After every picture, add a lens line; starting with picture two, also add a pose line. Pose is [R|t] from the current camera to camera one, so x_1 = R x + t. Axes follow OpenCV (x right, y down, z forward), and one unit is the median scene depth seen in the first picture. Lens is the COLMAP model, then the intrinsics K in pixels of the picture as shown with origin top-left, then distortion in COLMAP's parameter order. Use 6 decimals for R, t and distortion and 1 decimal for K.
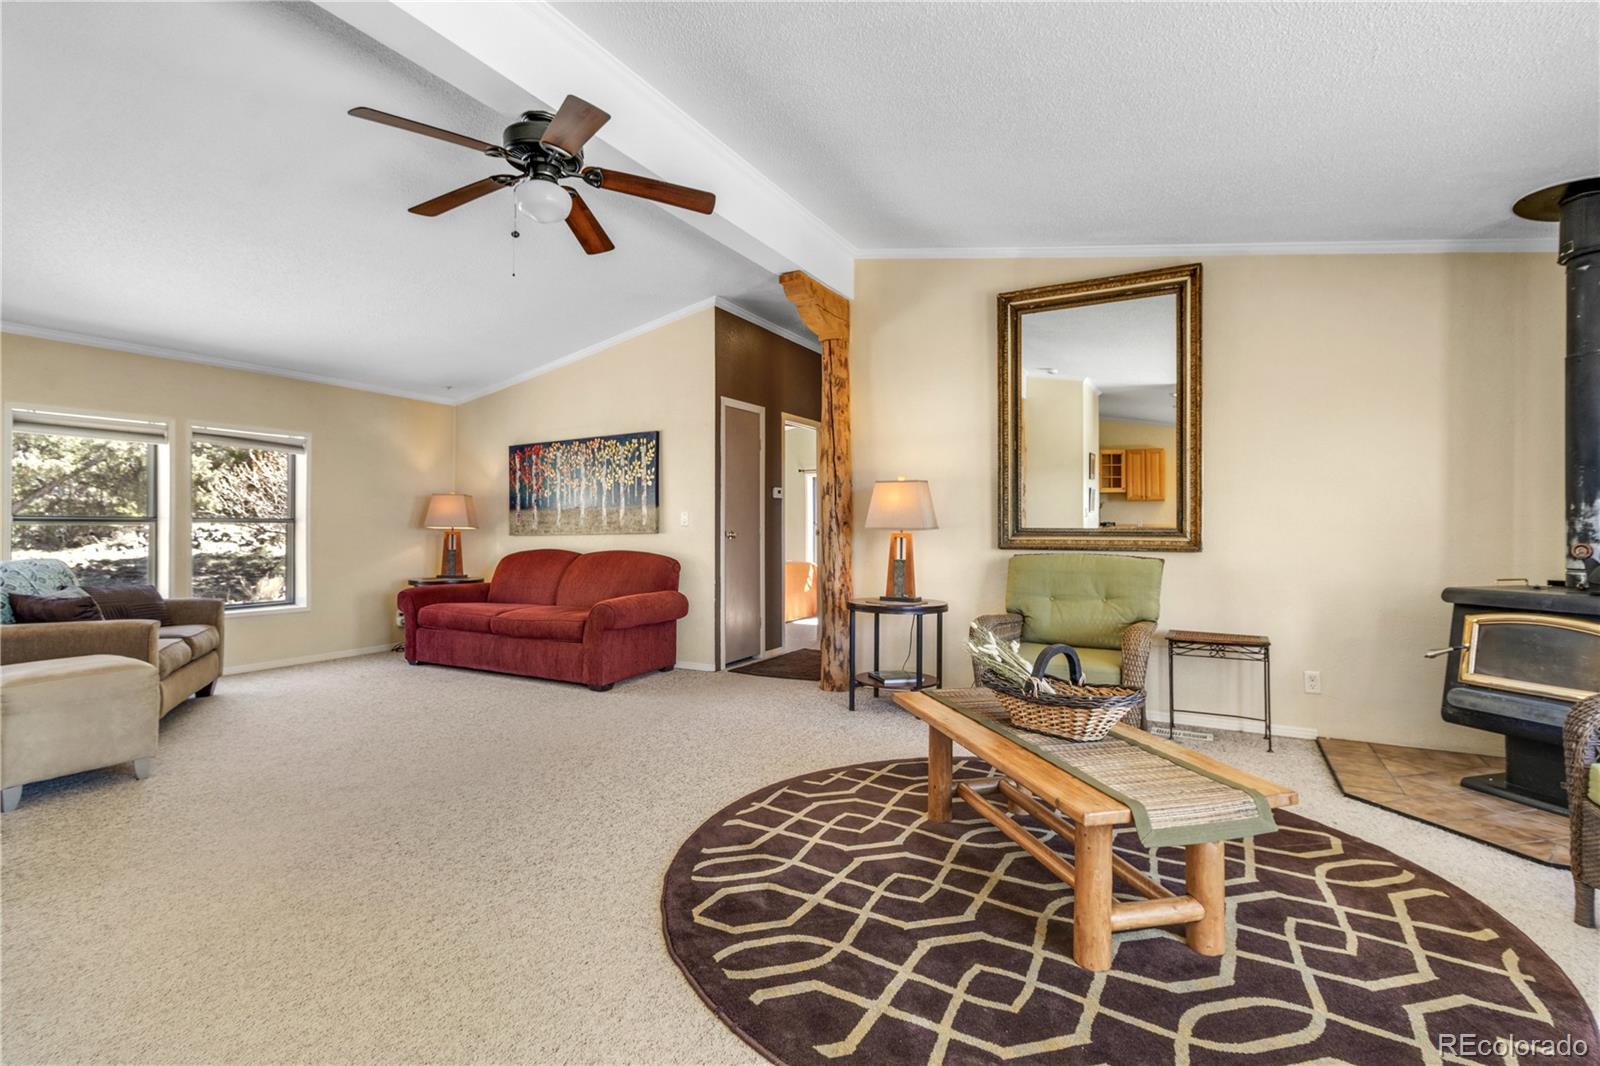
lens RADIAL K [[743.3, 0, 798.8], [0, 743.3, 523.7], [0, 0, 1]] dist [0.004106, 0.000917]
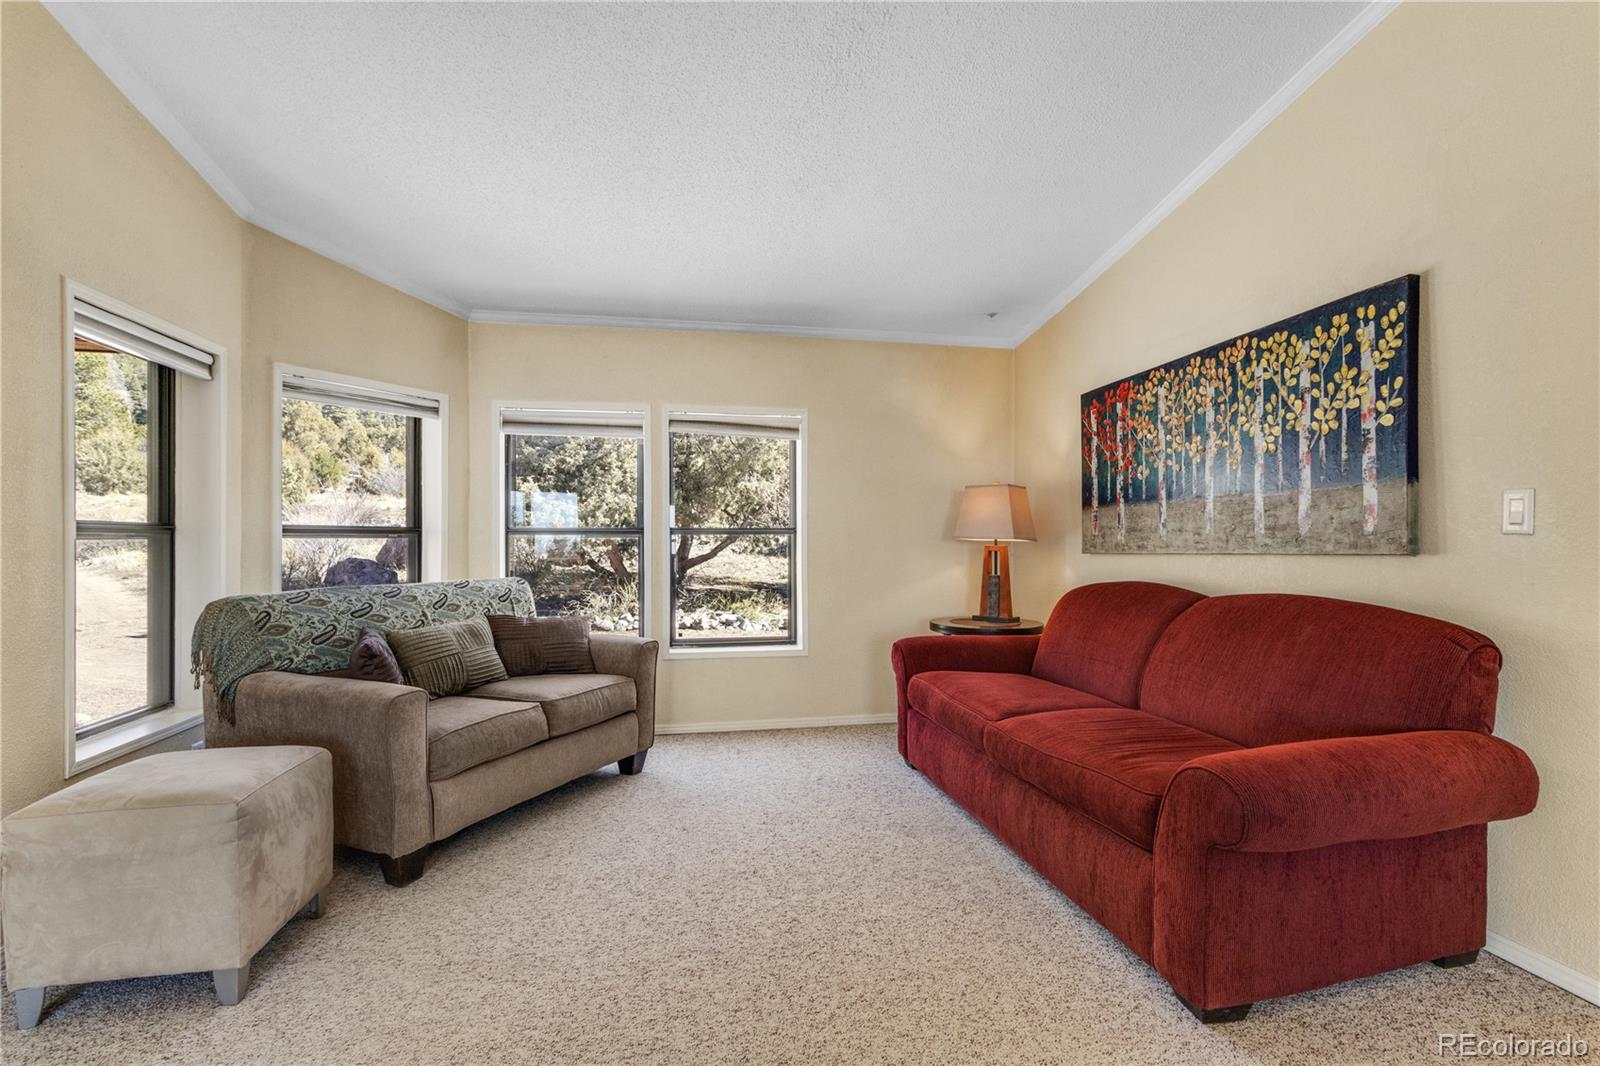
lens RADIAL K [[743.3, 0, 816.3], [0, 743.3, 539.5], [0, 0, 1]] dist [0.004106, 0.000917]
pose [[0.646631, -0.001587, -0.762801, -0.097105], [0.008163, 0.999955, 0.004839, 0.001119], [0.762759, -0.009356, 0.646615, 0.520810]]
